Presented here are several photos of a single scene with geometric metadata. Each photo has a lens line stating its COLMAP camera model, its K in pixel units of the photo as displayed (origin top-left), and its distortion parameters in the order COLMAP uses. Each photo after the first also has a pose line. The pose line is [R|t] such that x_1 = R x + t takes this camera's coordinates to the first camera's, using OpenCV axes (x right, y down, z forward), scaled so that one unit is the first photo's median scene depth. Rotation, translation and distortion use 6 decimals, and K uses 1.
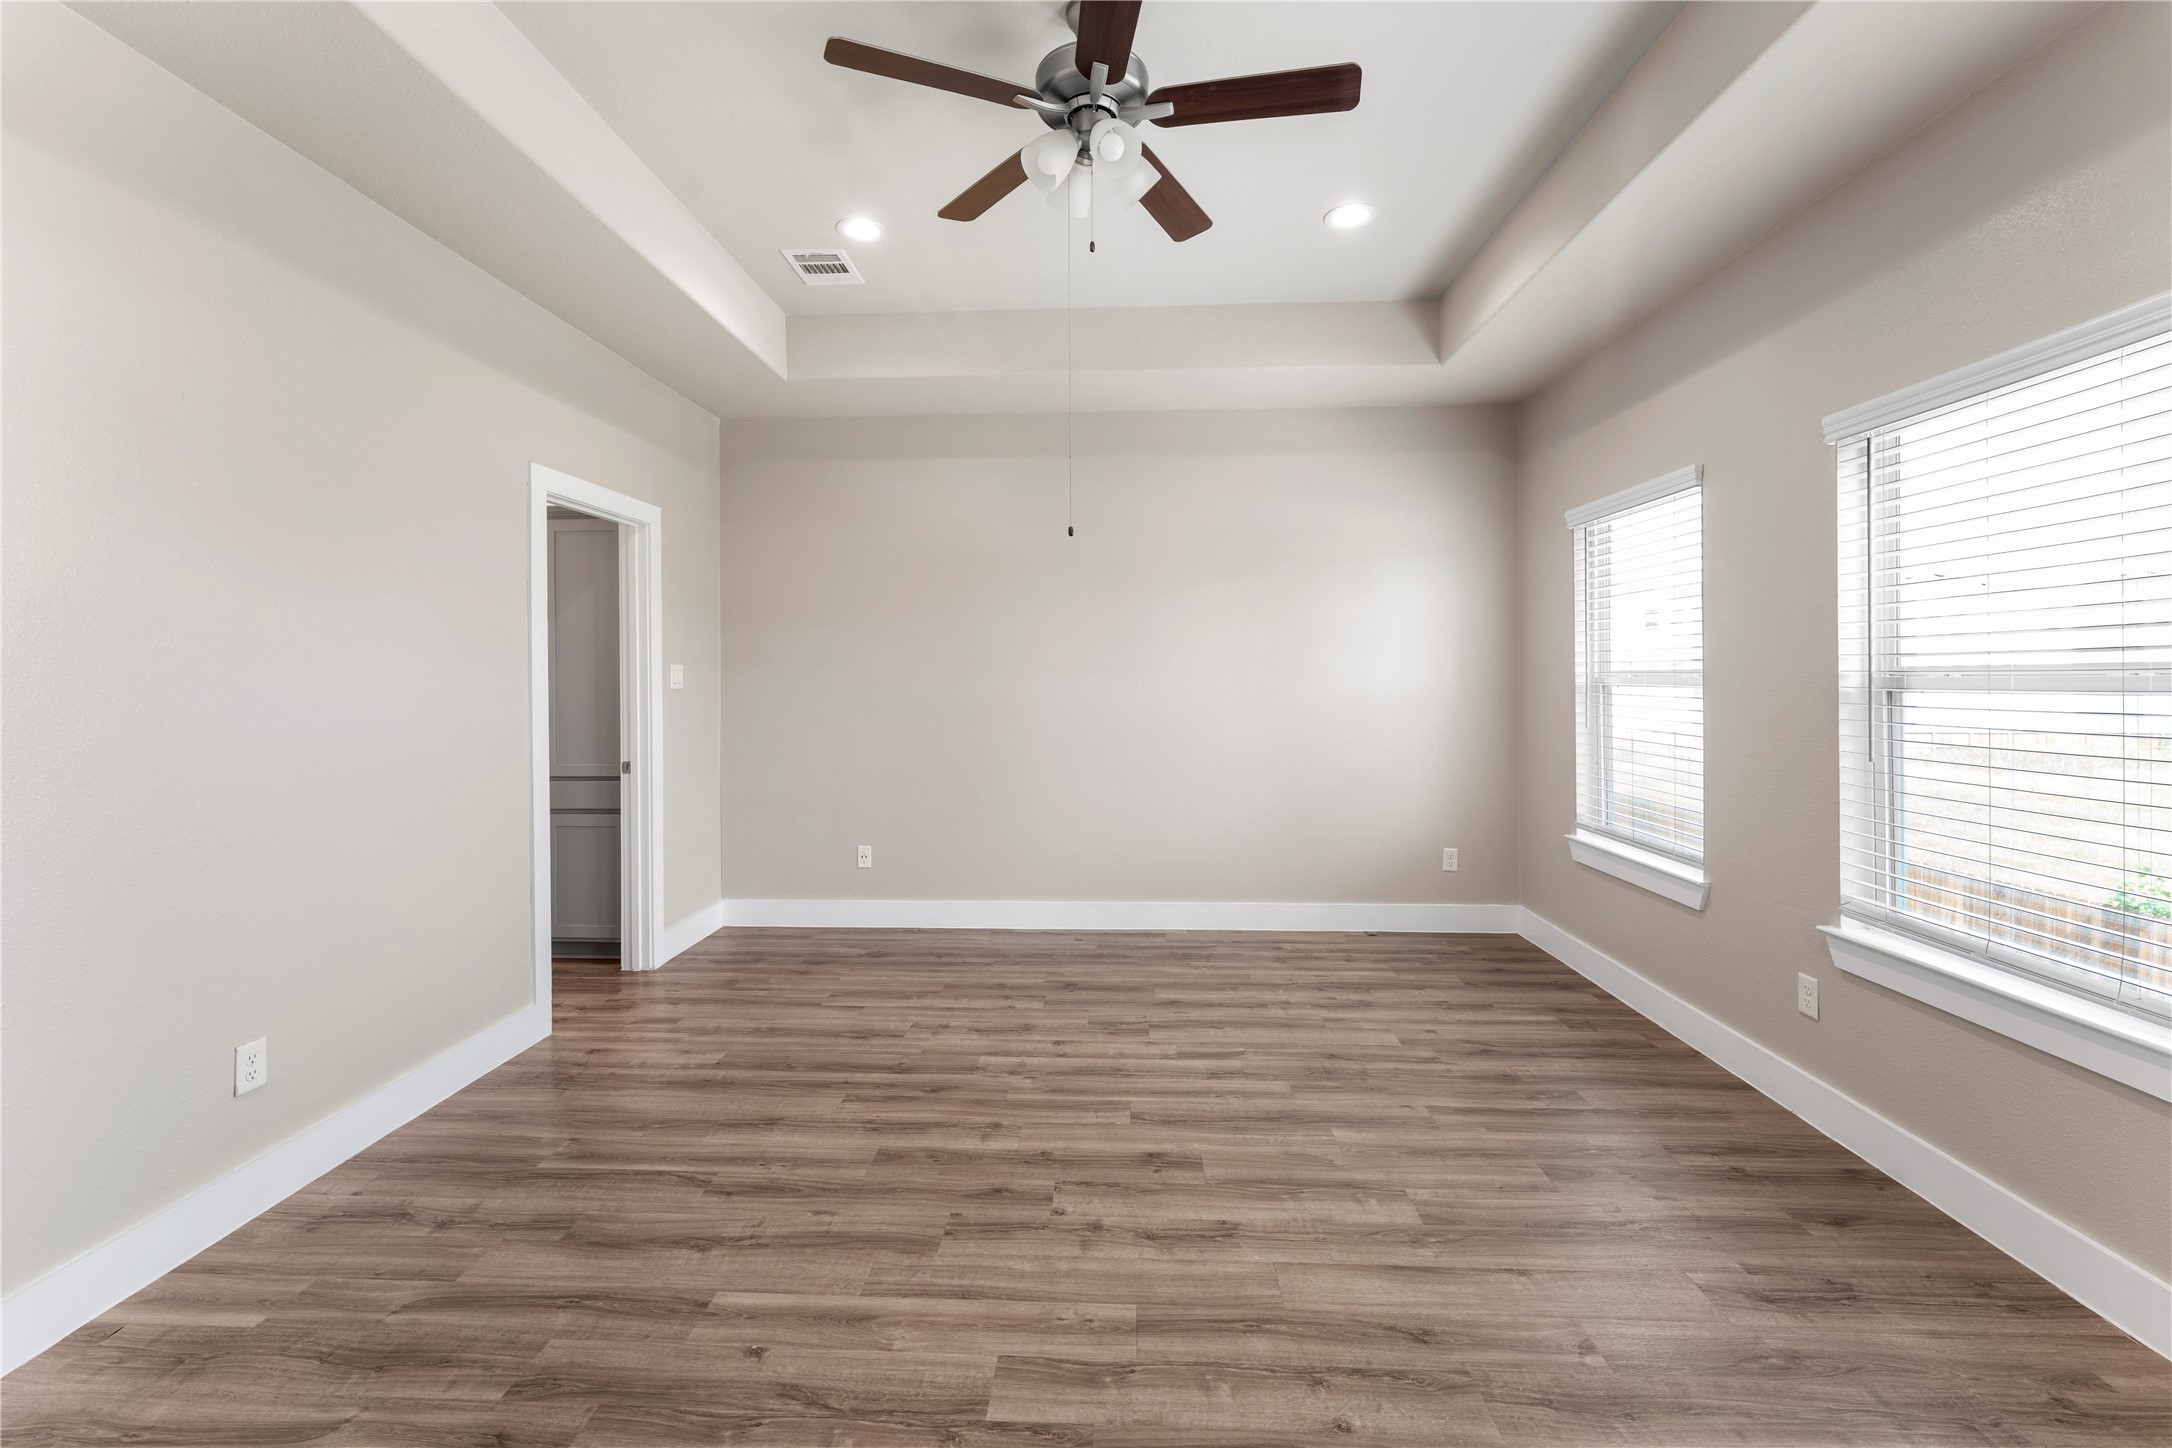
lens RADIAL K [[882.0, 0, 1086.8], [0, 882.0, 678.2], [0, 0, 1]] dist [-0.000563, -0.000216]
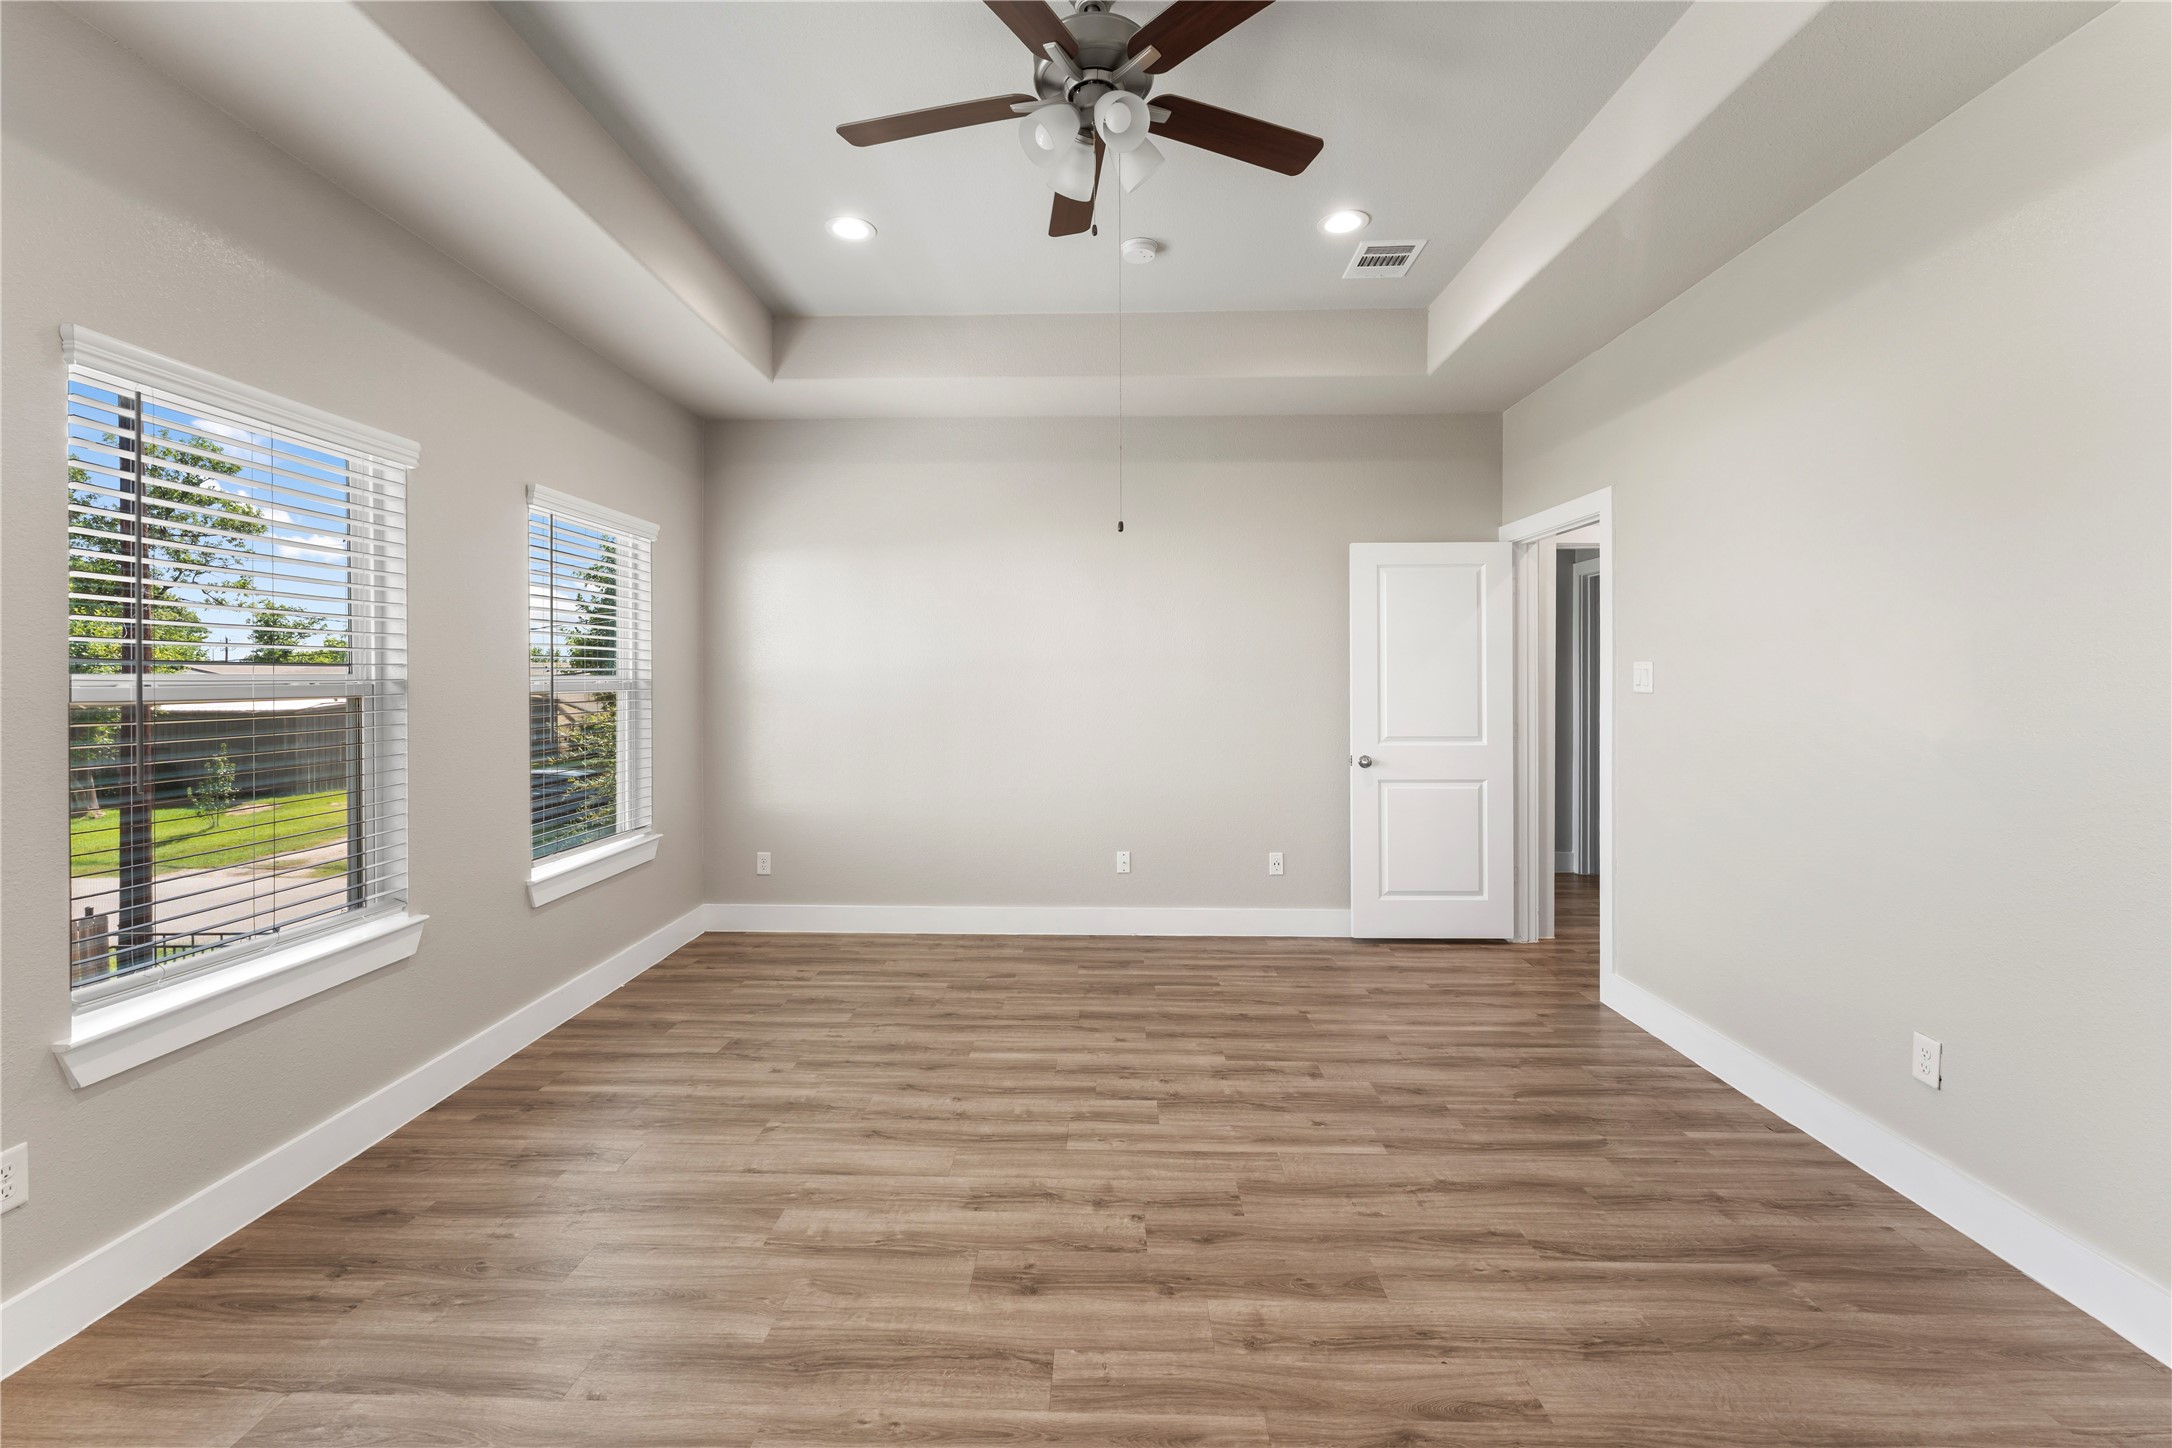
lens RADIAL K [[886.8, 0, 1086.7], [0, 886.8, 687.7], [0, 0, 1]] dist [-0.000472, 0.000285]
pose [[-0.999711, 0.005083, -0.023497, 0.040644], [0.004754, 0.999890, 0.014026, -0.008573], [0.023565, 0.013911, -0.999626, 1.776648]]
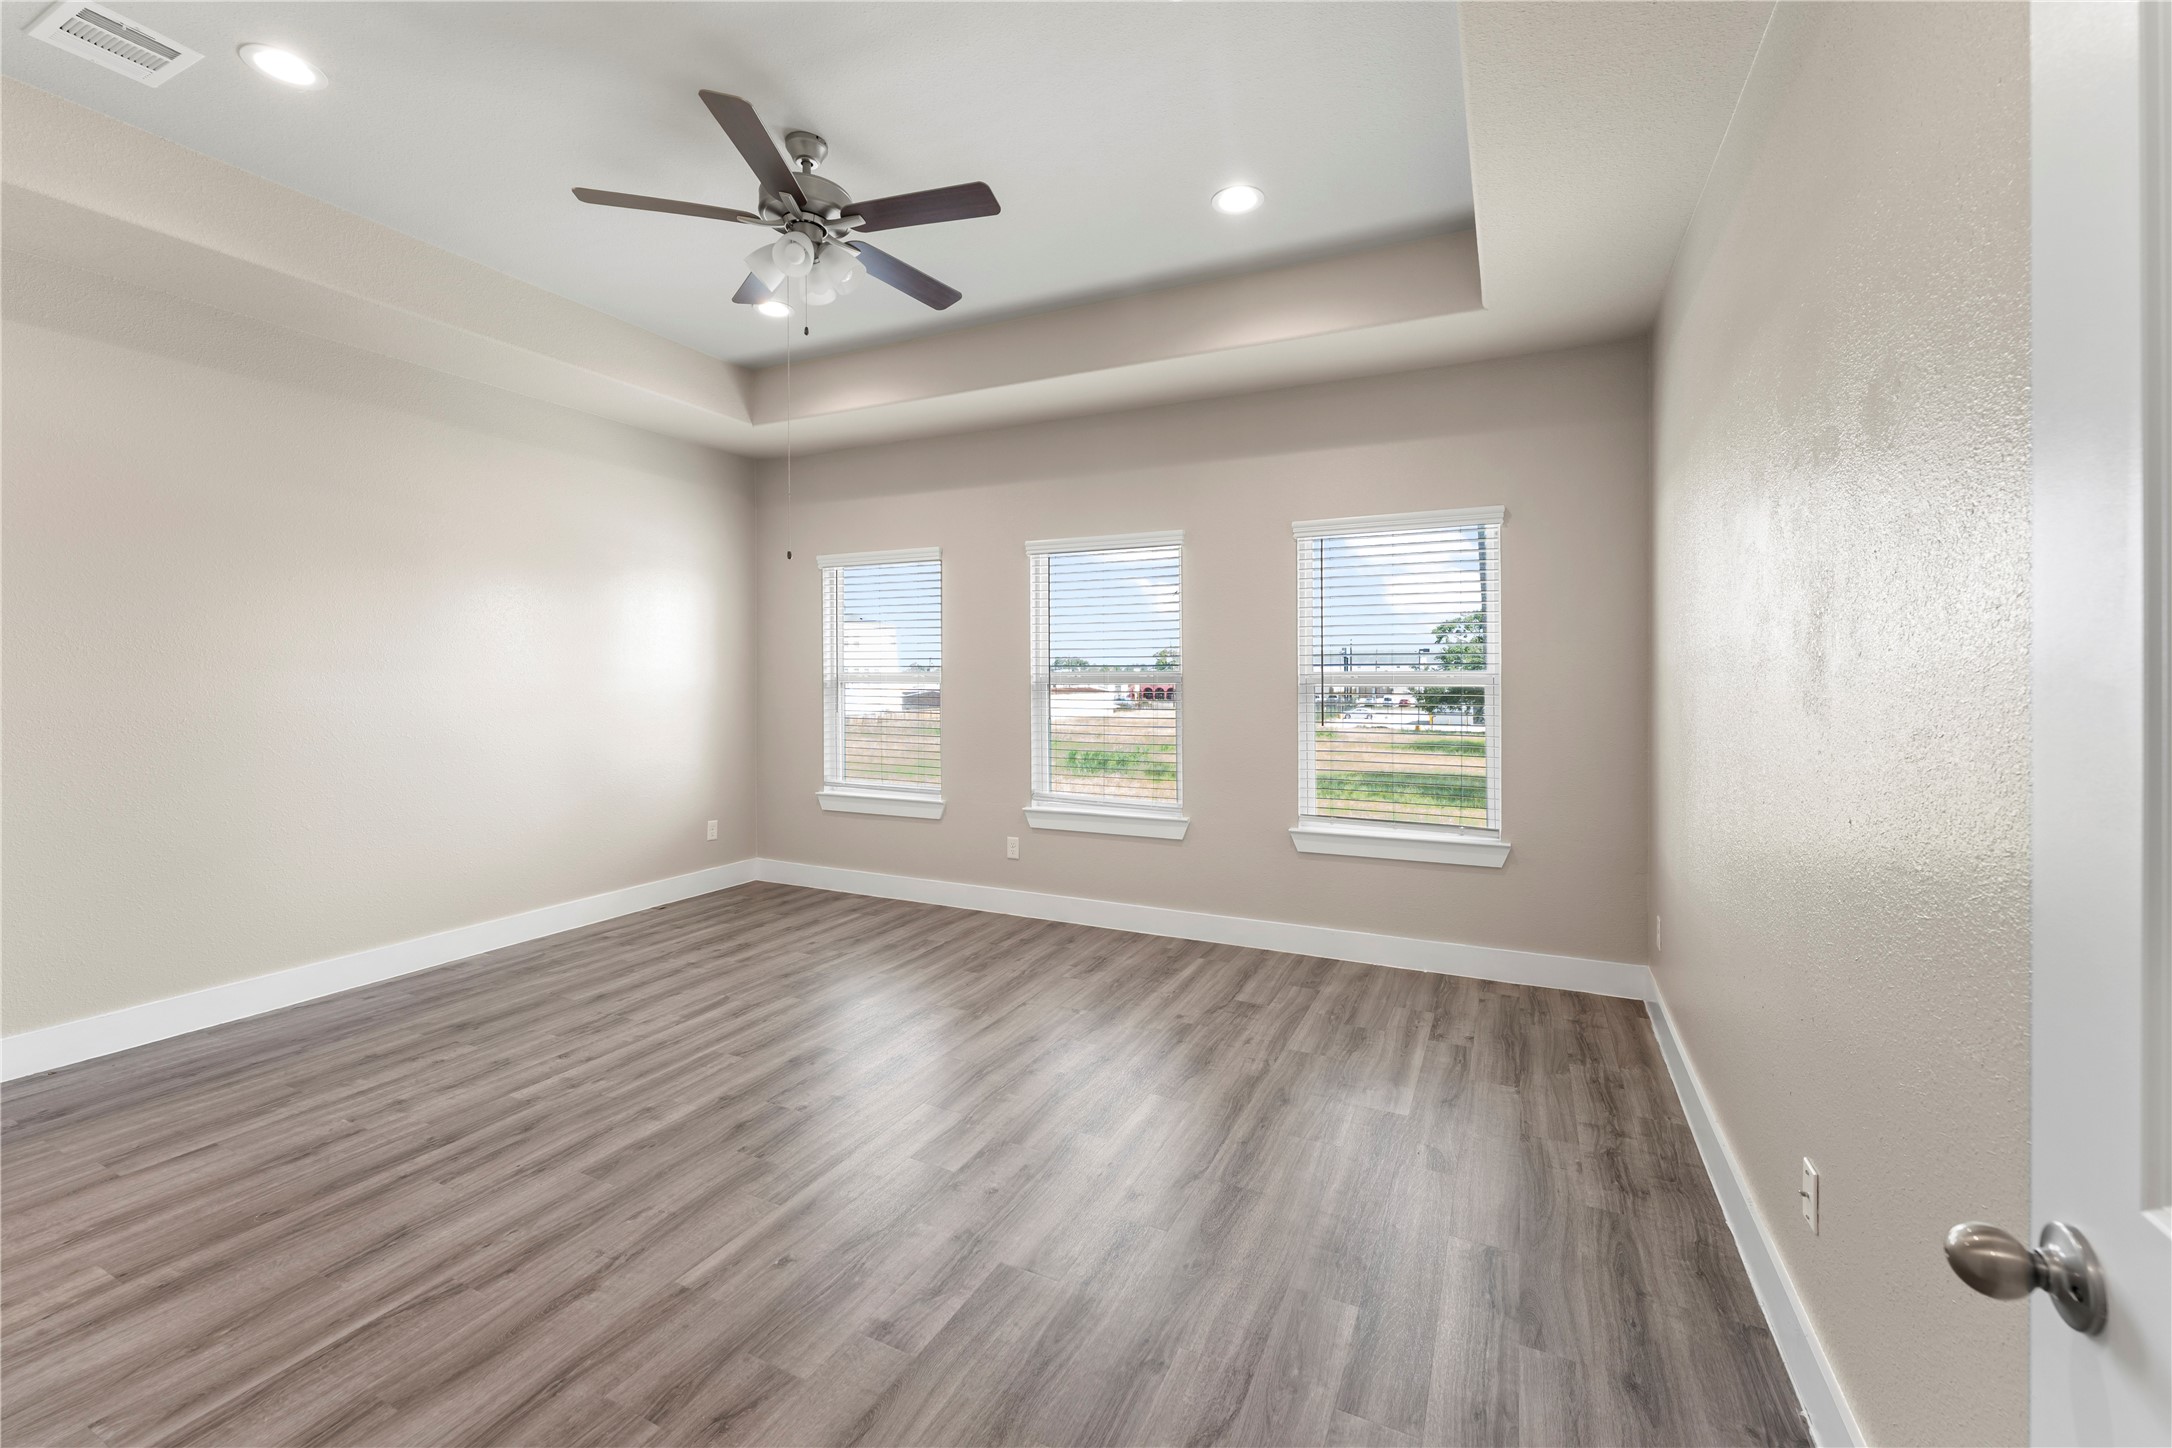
lens RADIAL K [[892.6, 0, 1075.3], [0, 892.6, 666.0], [0, 0, 1]] dist [-0.000680, -0.000120]
pose [[0.401981, 0.014557, 0.915532, -0.914989], [0.000037, 0.999873, -0.015914, 0.007563], [-0.915648, 0.006431, 0.401929, 0.130166]]
